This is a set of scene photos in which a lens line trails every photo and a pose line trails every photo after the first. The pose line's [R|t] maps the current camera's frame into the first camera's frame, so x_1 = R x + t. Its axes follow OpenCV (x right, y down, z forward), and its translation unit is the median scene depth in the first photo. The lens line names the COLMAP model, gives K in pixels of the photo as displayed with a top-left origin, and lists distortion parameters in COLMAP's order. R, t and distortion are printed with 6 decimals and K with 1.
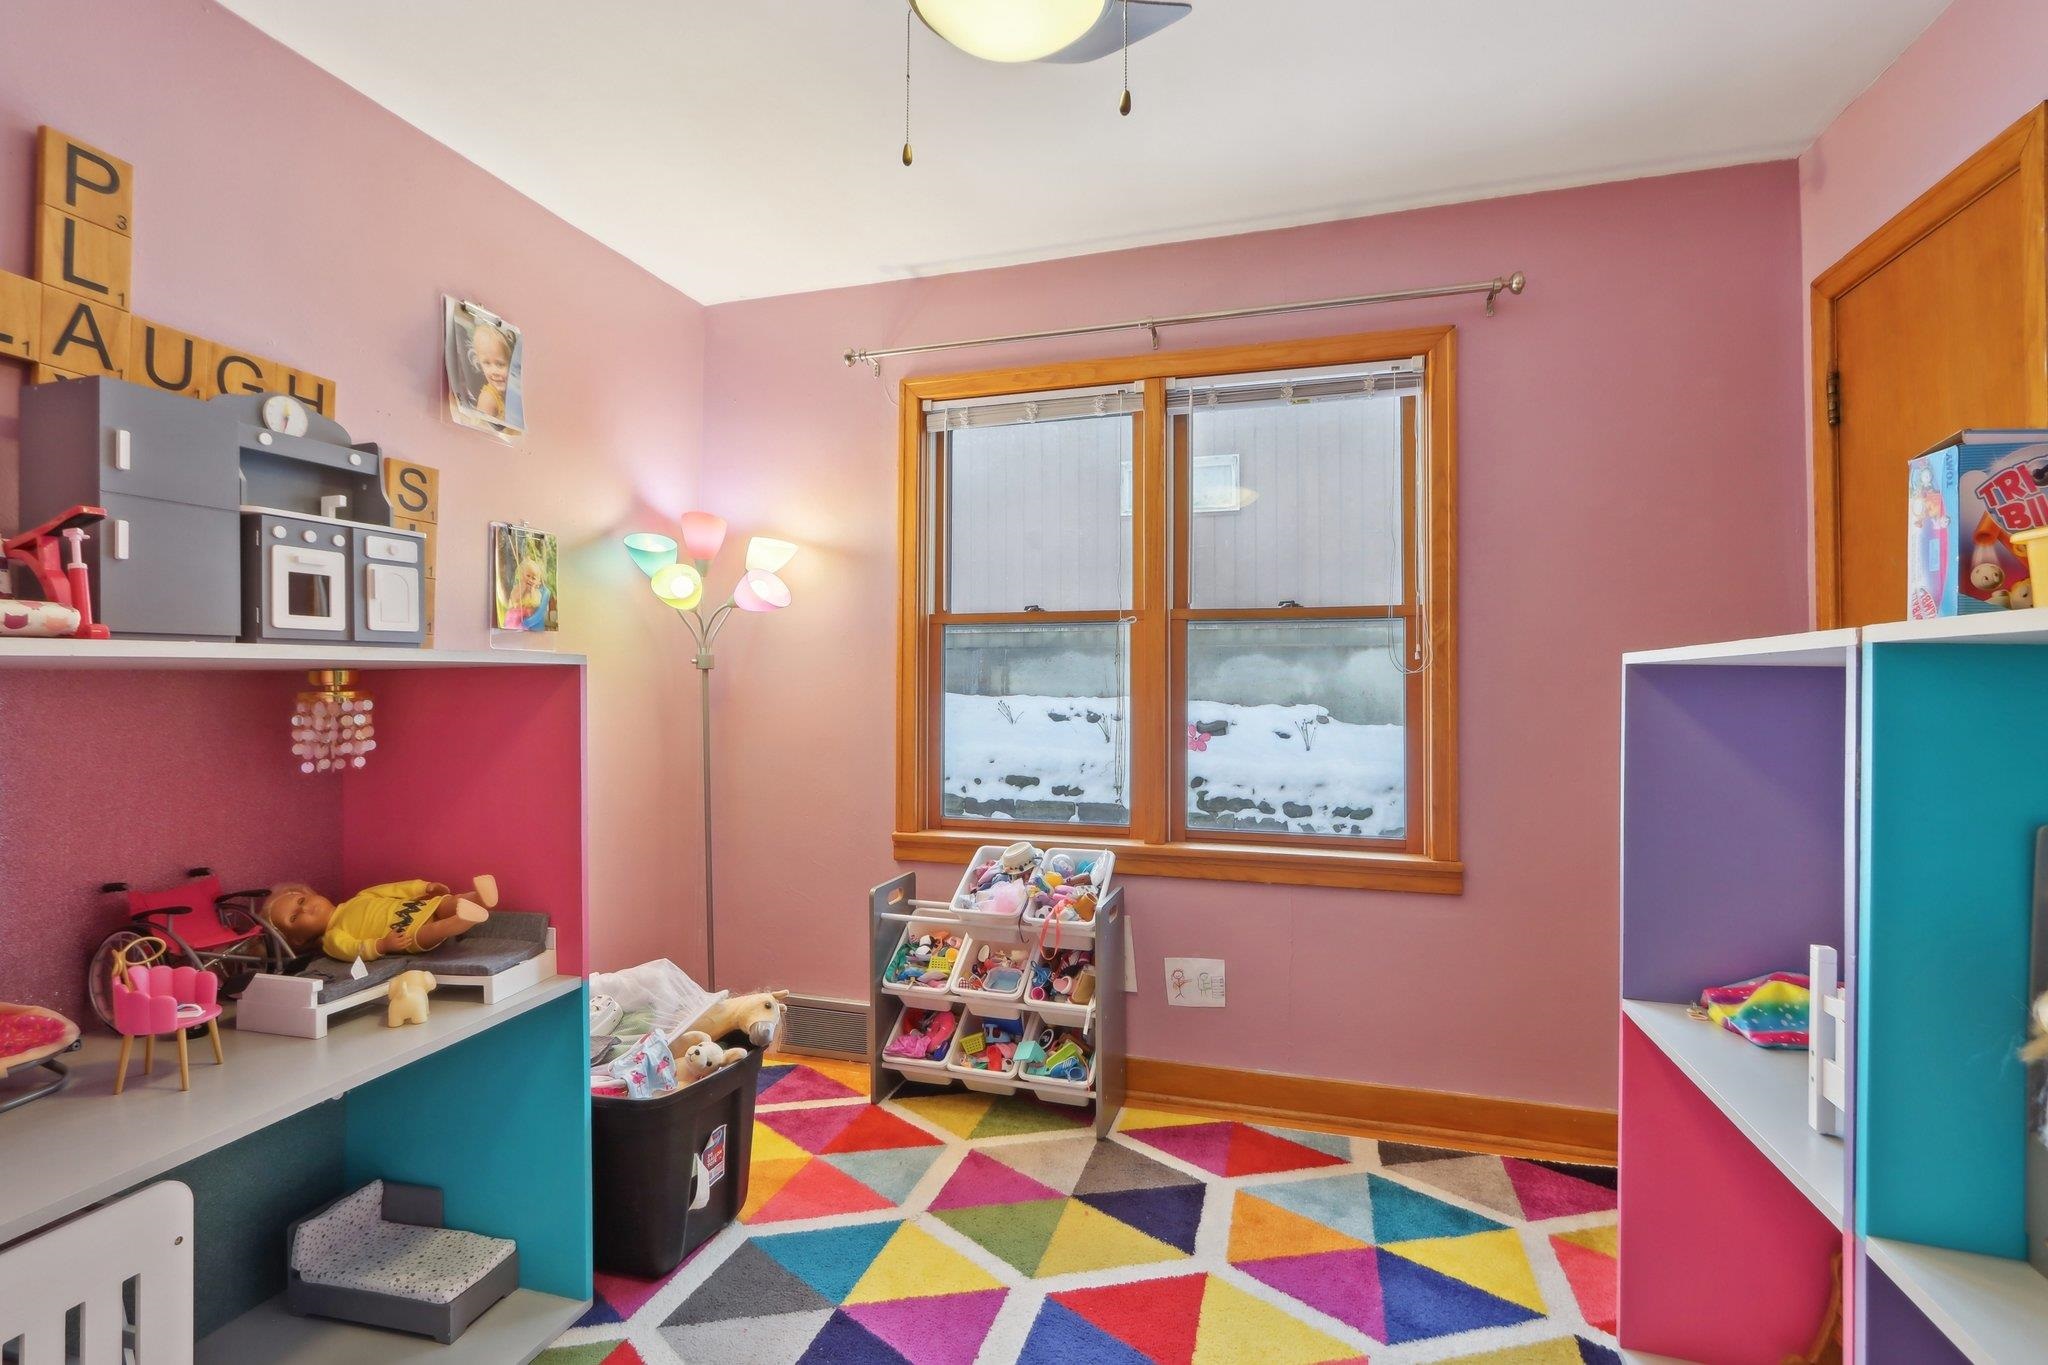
lens RADIAL K [[993.3, 0, 1025.5], [0, 993.3, 670.3], [0, 0, 1]] dist [-0.019128, 0.003097]
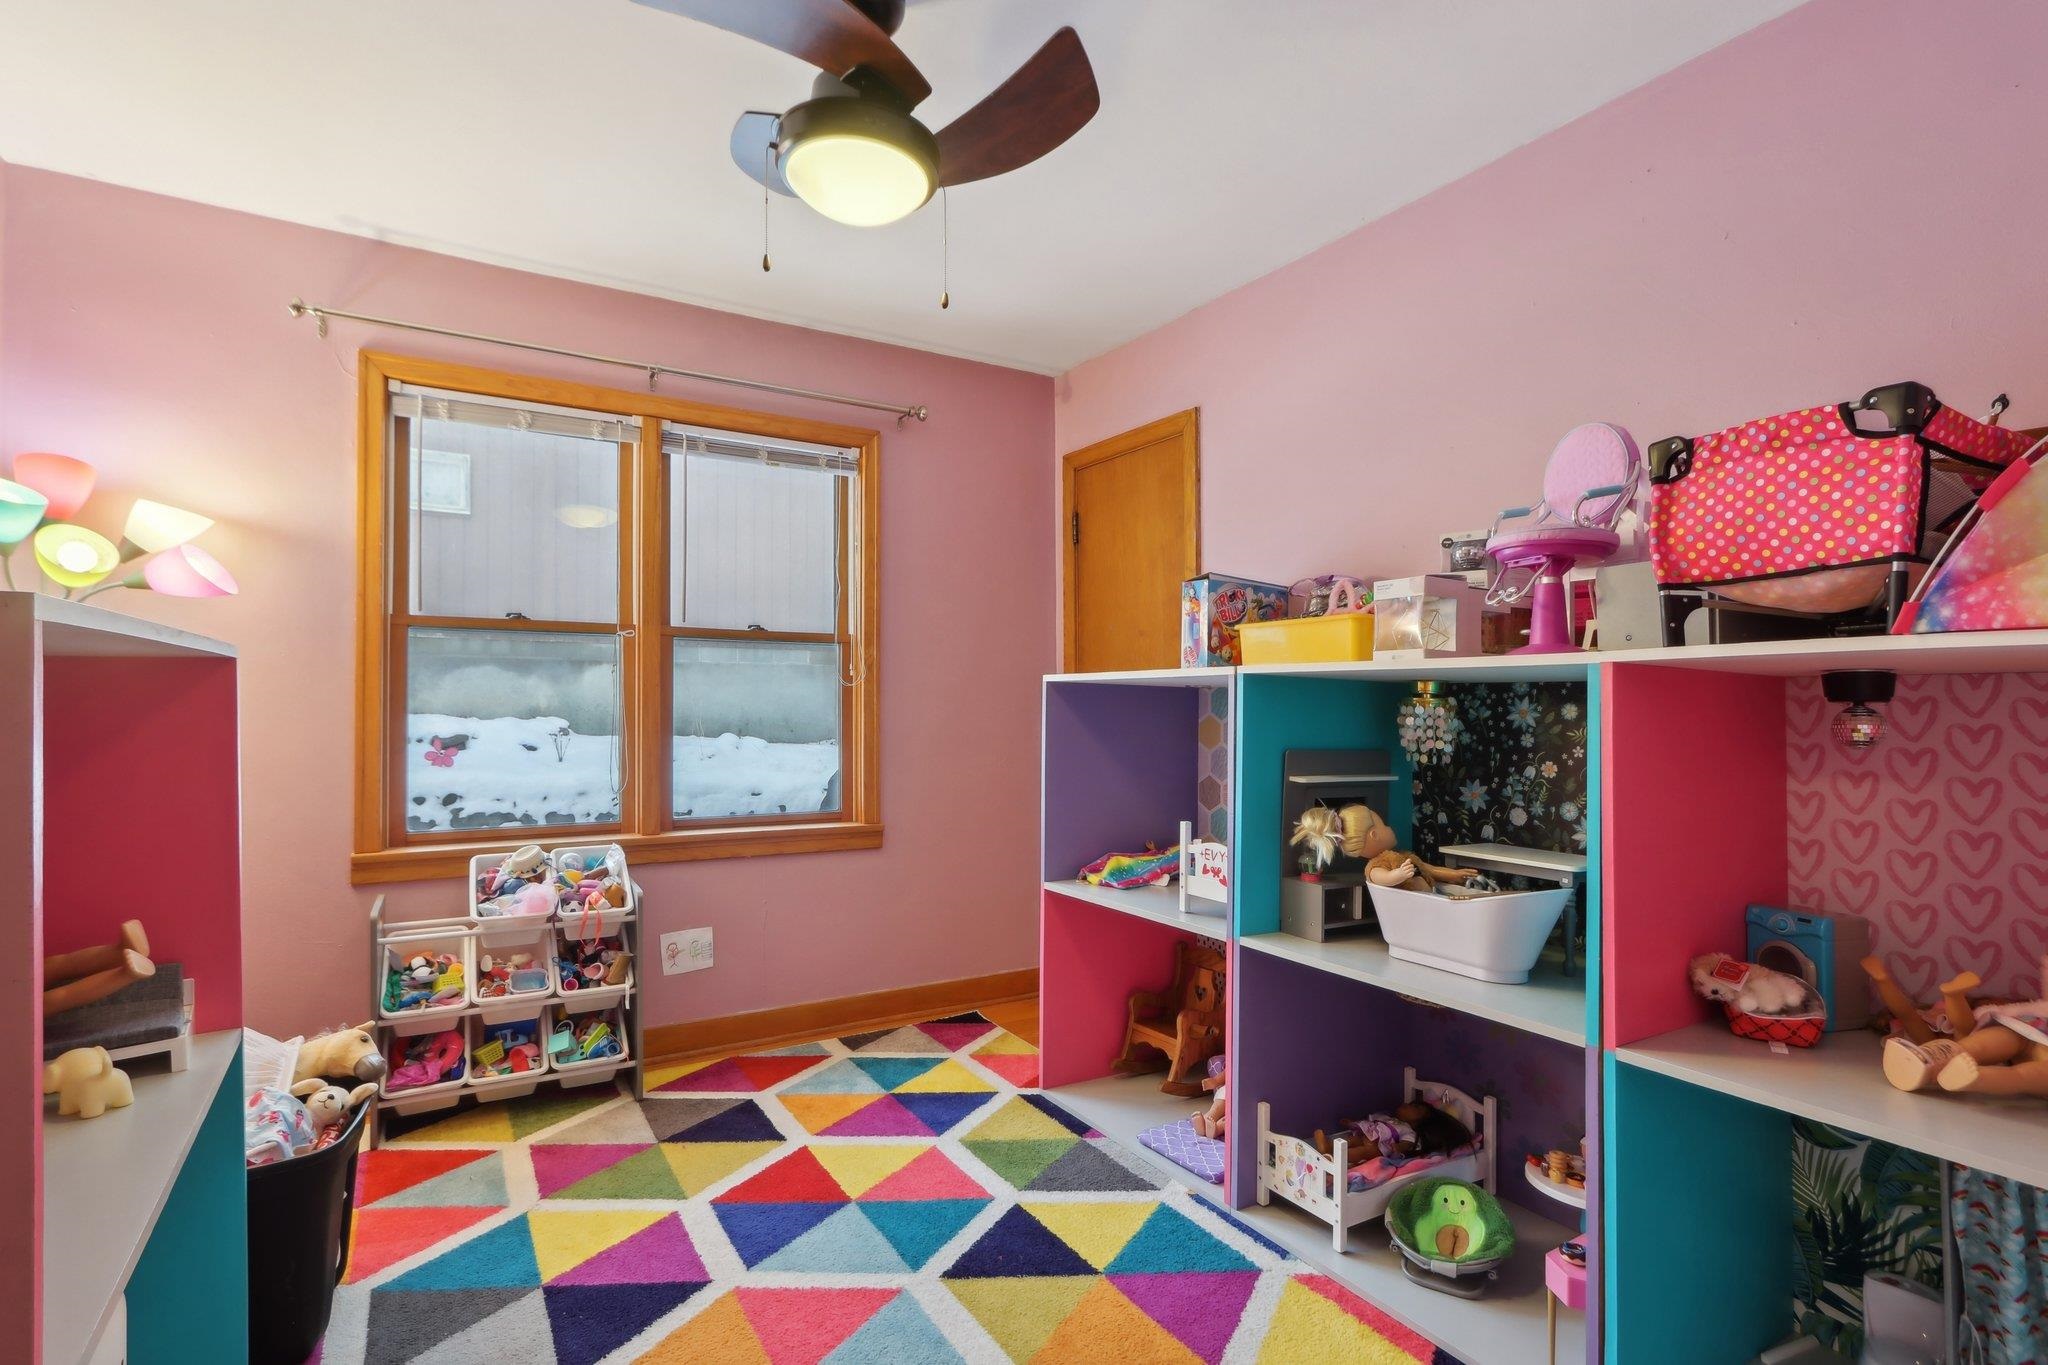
lens RADIAL K [[993.3, 0, 1007.7], [0, 993.3, 695.1], [0, 0, 1]] dist [-0.019128, 0.003097]
pose [[0.647274, 0.009119, 0.762203, -0.491656], [-0.014971, 0.999888, 0.000751, 0.011374], [-0.762110, -0.011897, 0.647338, -0.027795]]
